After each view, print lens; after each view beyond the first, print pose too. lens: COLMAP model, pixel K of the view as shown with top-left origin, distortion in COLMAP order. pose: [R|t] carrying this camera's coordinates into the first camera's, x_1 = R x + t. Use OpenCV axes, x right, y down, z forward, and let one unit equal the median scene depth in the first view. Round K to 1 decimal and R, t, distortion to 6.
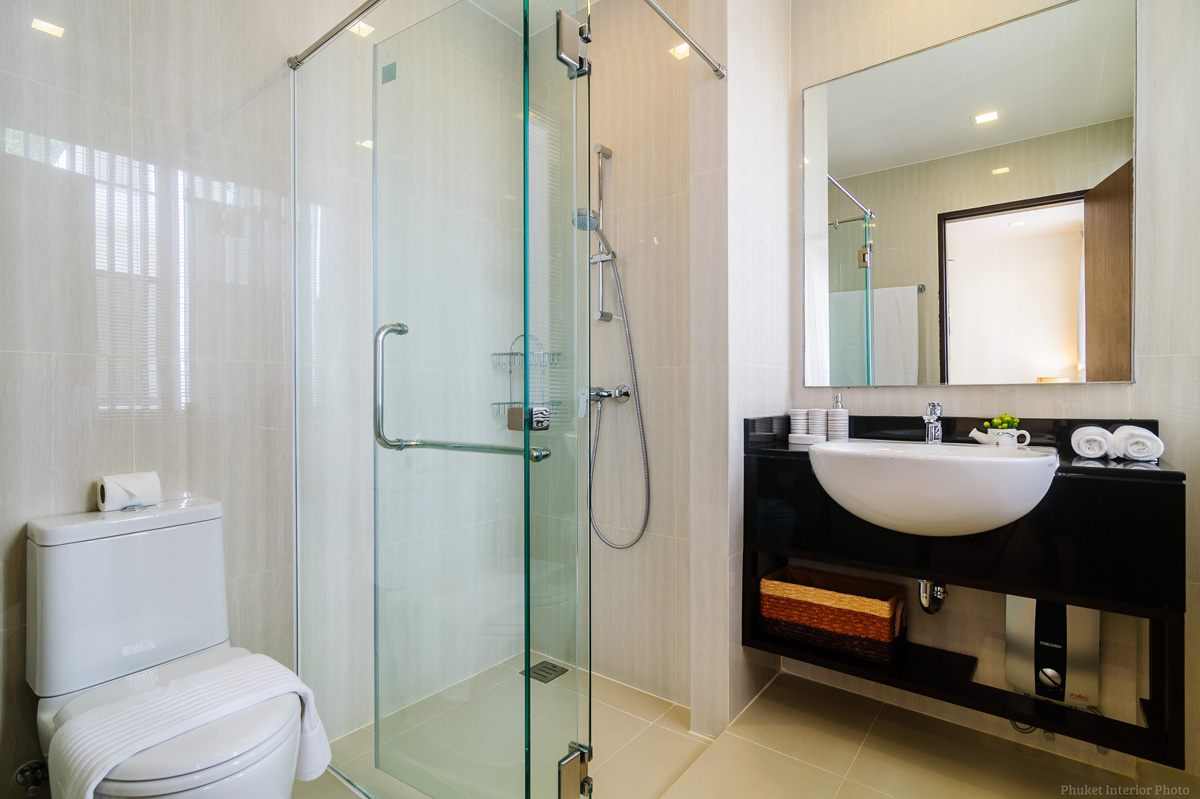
lens RADIAL K [[582.0, 0, 598.8], [0, 582.0, 403.1], [0, 0, 1]] dist [-0.001827, 0.000786]
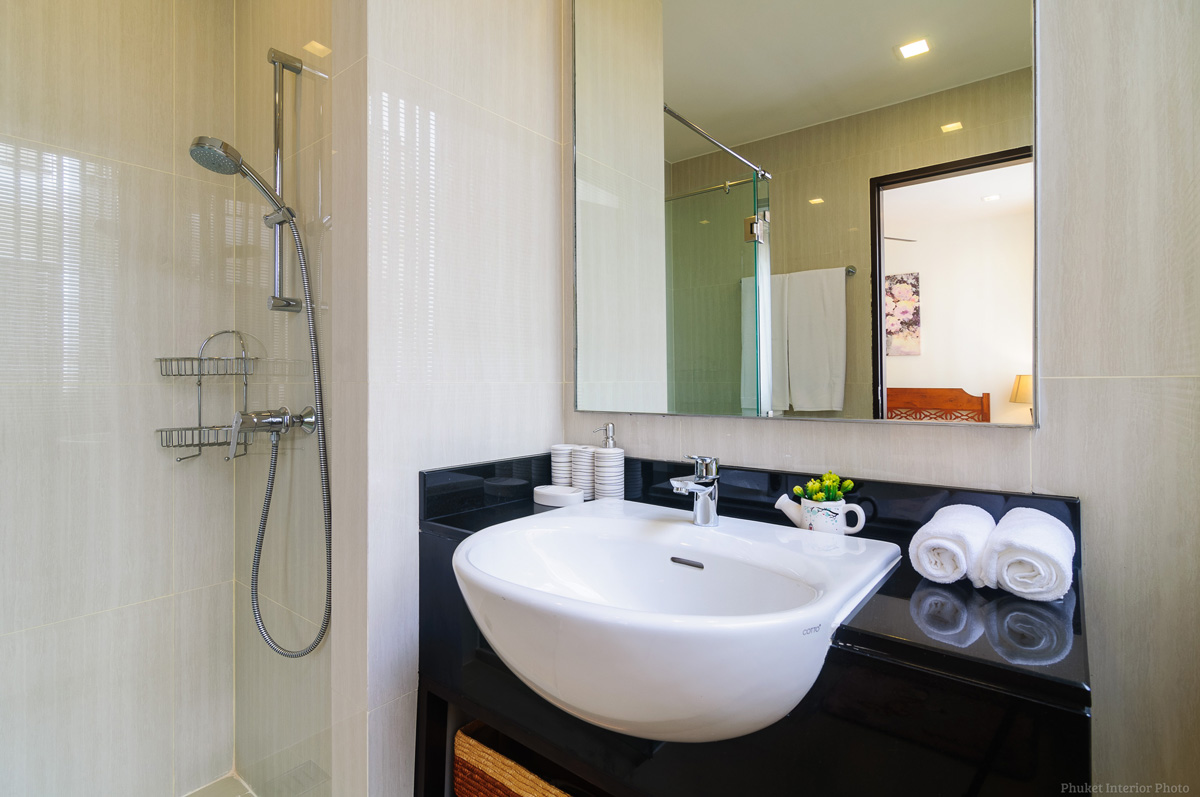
lens RADIAL K [[582.0, 0, 600.3], [0, 582.0, 387.0], [0, 0, 1]] dist [-0.001827, 0.000786]
pose [[0.999958, 0.001504, -0.009095, 0.410650], [-0.001586, 0.999959, -0.008962, -0.052351], [0.009081, 0.008976, 0.999918, 0.361466]]
